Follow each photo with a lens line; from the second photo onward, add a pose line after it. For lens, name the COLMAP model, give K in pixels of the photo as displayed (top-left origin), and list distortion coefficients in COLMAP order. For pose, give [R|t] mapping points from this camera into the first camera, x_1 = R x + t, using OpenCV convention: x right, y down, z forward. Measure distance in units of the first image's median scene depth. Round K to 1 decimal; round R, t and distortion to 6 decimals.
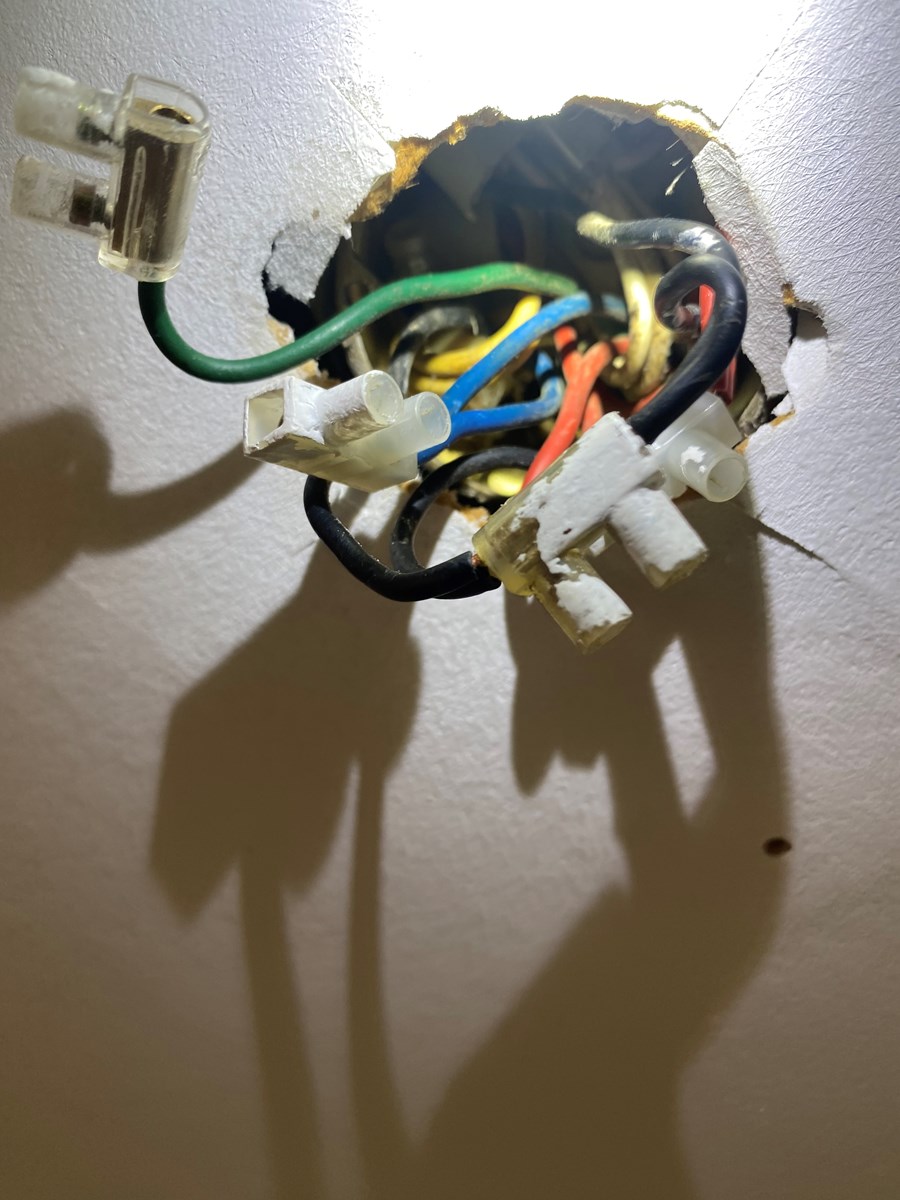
lens RADIAL K [[946.3, 0, 450.0], [0, 946.3, 600.0], [0, 0, 1]] dist [-0.003120, 0.002845]
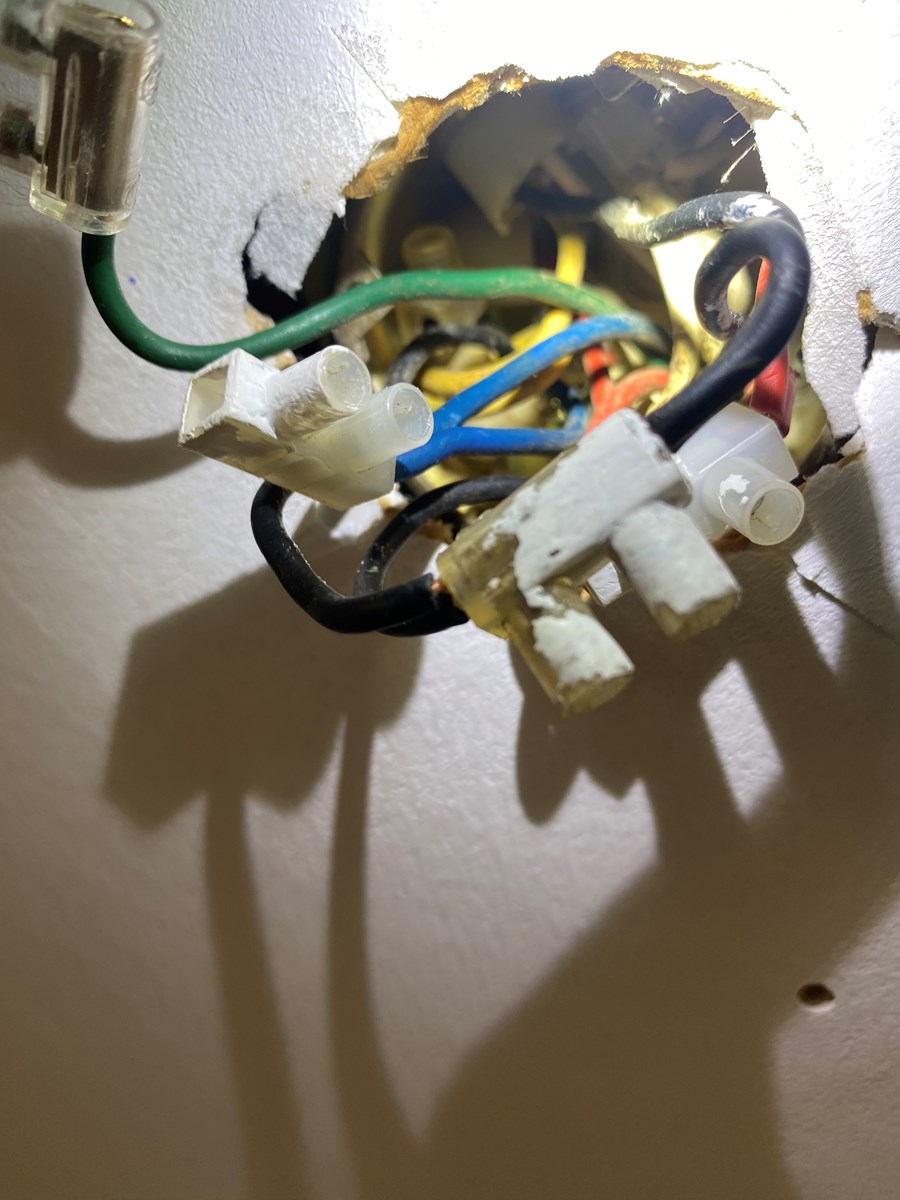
lens RADIAL K [[927.1, 0, 453.2], [0, 927.1, 594.0], [0, 0, 1]] dist [0.040053, -0.051458]
pose [[0.994913, 0.080040, -0.061174, 0.074999], [-0.086088, 0.990884, -0.103627, 0.036551], [0.052322, 0.108367, 0.992733, 0.214320]]
